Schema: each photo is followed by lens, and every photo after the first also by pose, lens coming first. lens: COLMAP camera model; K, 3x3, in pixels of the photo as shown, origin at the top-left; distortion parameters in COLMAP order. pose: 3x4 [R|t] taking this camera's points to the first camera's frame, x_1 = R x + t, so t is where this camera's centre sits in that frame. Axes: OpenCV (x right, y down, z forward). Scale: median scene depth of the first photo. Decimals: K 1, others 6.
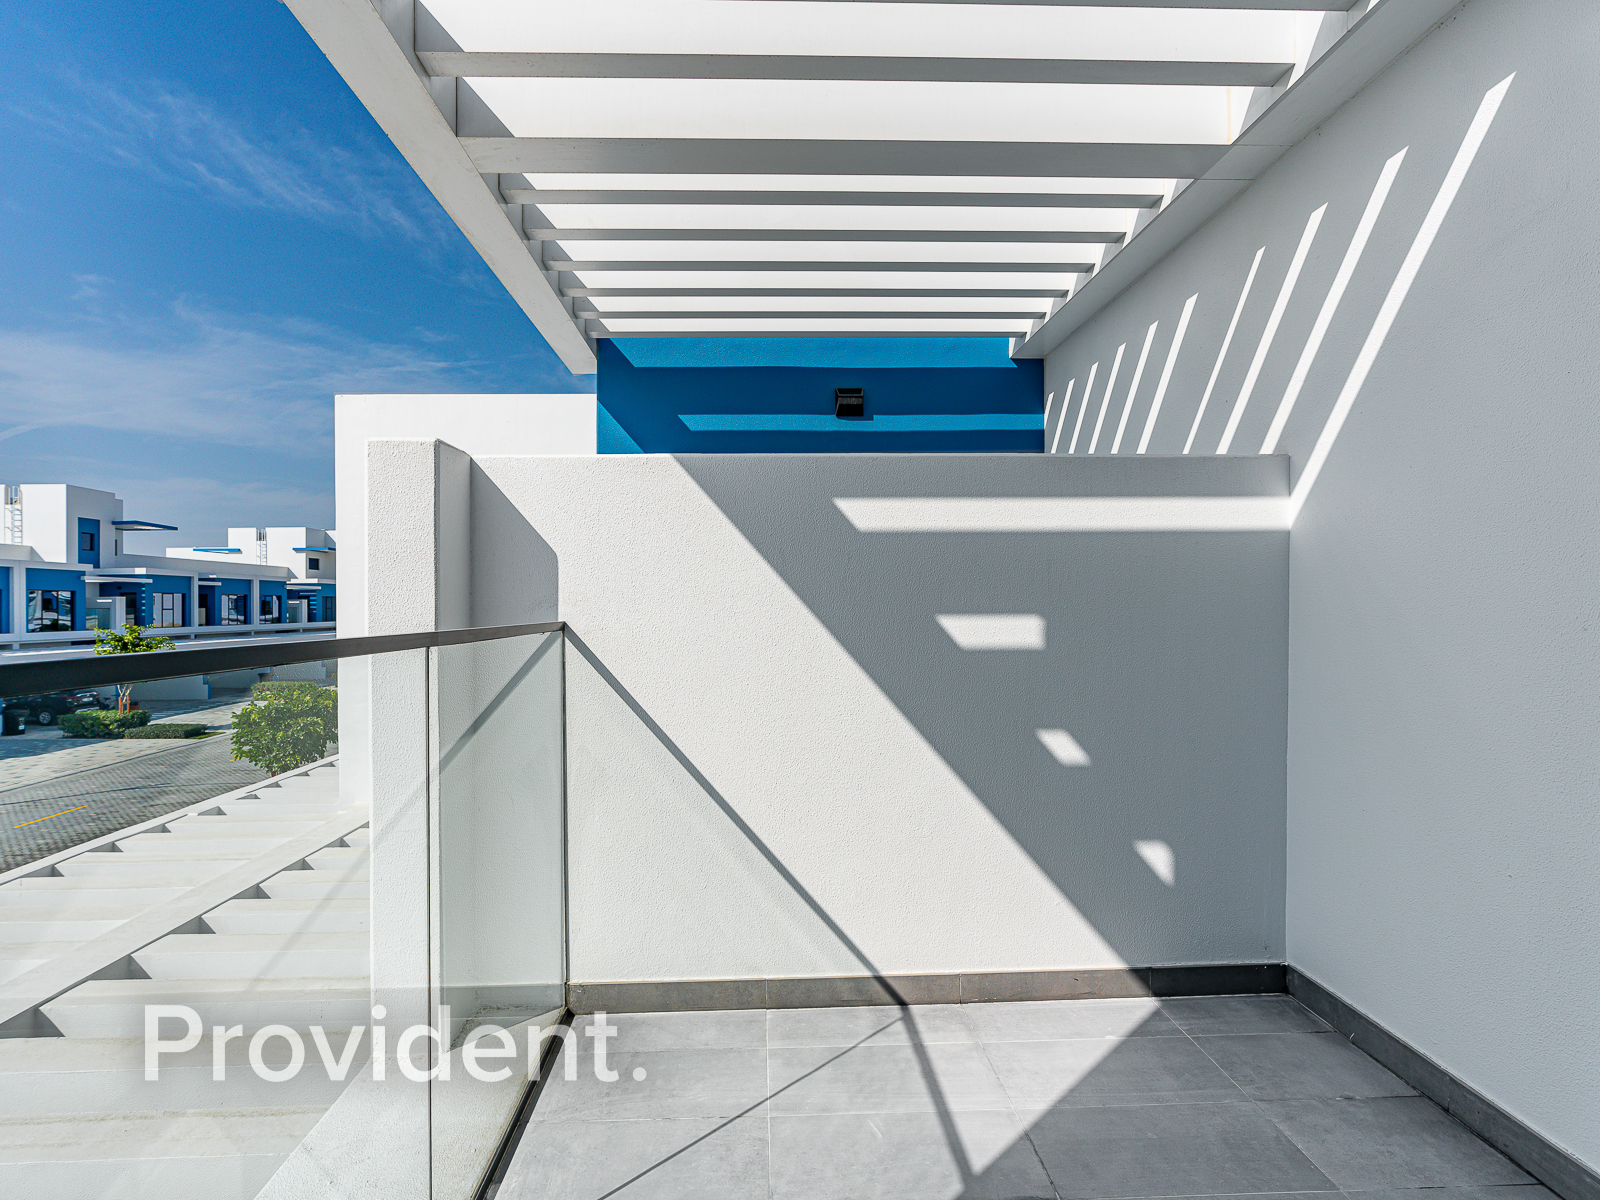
lens RADIAL K [[778.1, 0, 798.2], [0, 778.1, 605.7], [0, 0, 1]] dist [-0.002506, -0.000095]
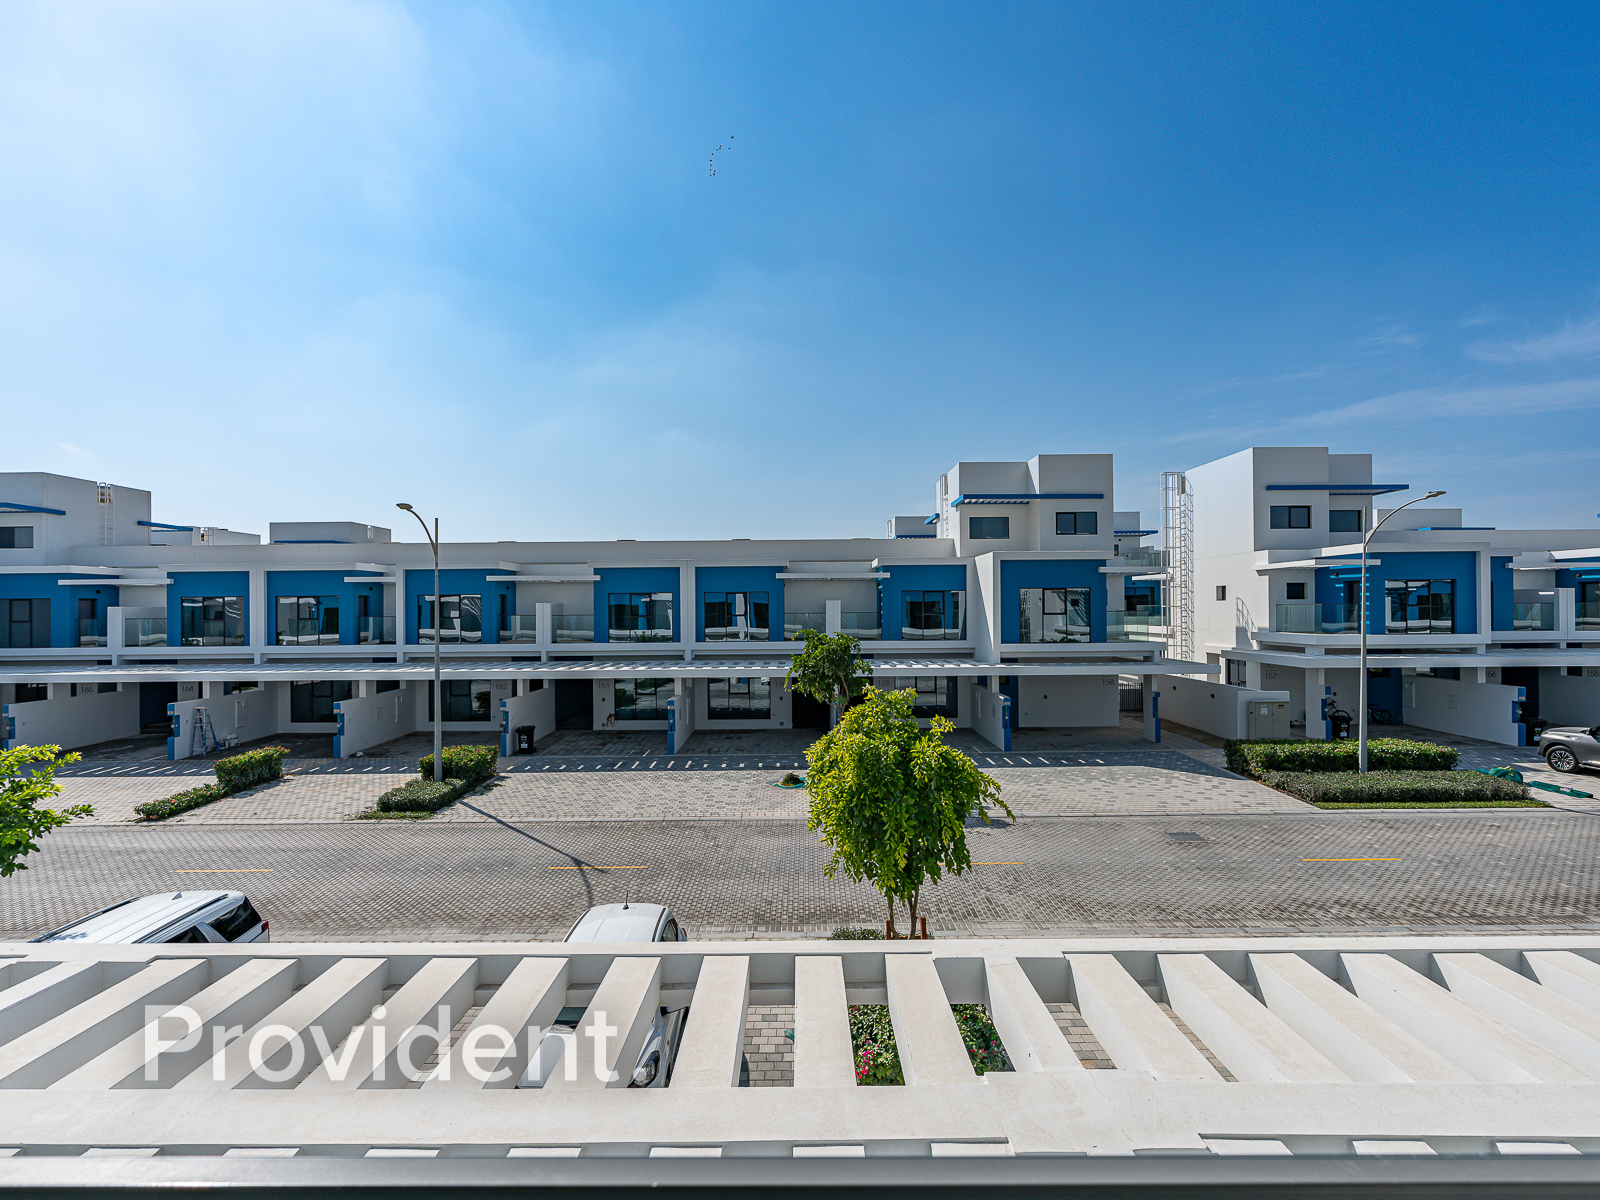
lens RADIAL K [[921.1, 0, 795.2], [0, 921.1, 612.4], [0, 0, 1]] dist [-0.006814, 0.007352]
pose [[-0.050928, 0.007715, -0.998673, 0.008588], [0.009089, 0.999932, 0.007261, -0.003431], [0.998661, -0.008707, -0.050995, 1.296441]]
